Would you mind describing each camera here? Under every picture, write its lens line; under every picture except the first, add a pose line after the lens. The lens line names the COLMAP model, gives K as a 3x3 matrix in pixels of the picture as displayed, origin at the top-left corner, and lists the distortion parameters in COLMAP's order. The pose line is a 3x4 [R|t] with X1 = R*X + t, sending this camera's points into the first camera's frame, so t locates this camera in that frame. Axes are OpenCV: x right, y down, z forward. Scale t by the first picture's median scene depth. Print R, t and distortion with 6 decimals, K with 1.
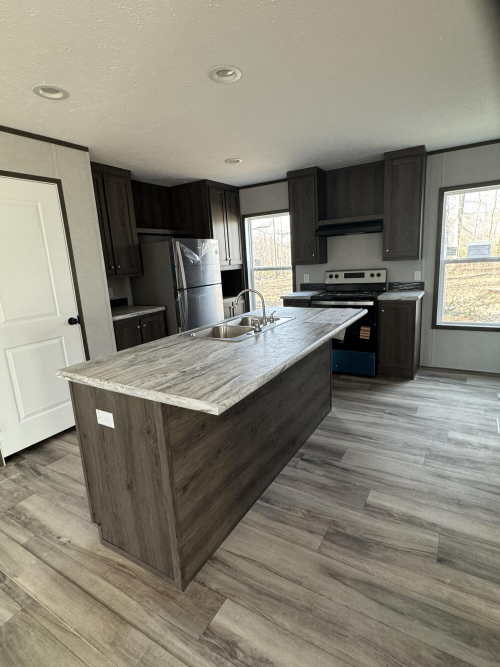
lens RADIAL K [[347.3, 0, 250.0], [0, 347.3, 329.2], [0, 0, 1]] dist [-0.020159, 0.005178]
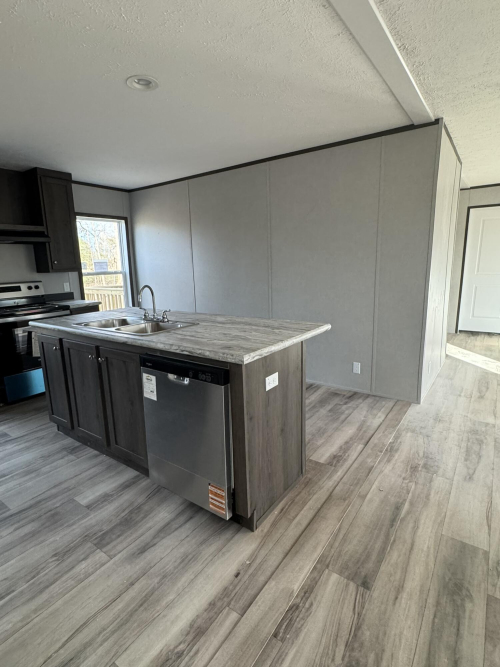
lens RADIAL K [[347.3, 0, 240.6], [0, 347.3, 333.0], [0, 0, 1]] dist [-0.020159, 0.005178]
pose [[0.101098, -0.144120, 0.984382, -1.414425], [0.215455, 0.969142, 0.119761, -0.057820], [-0.971266, 0.199982, 0.129030, 0.845595]]
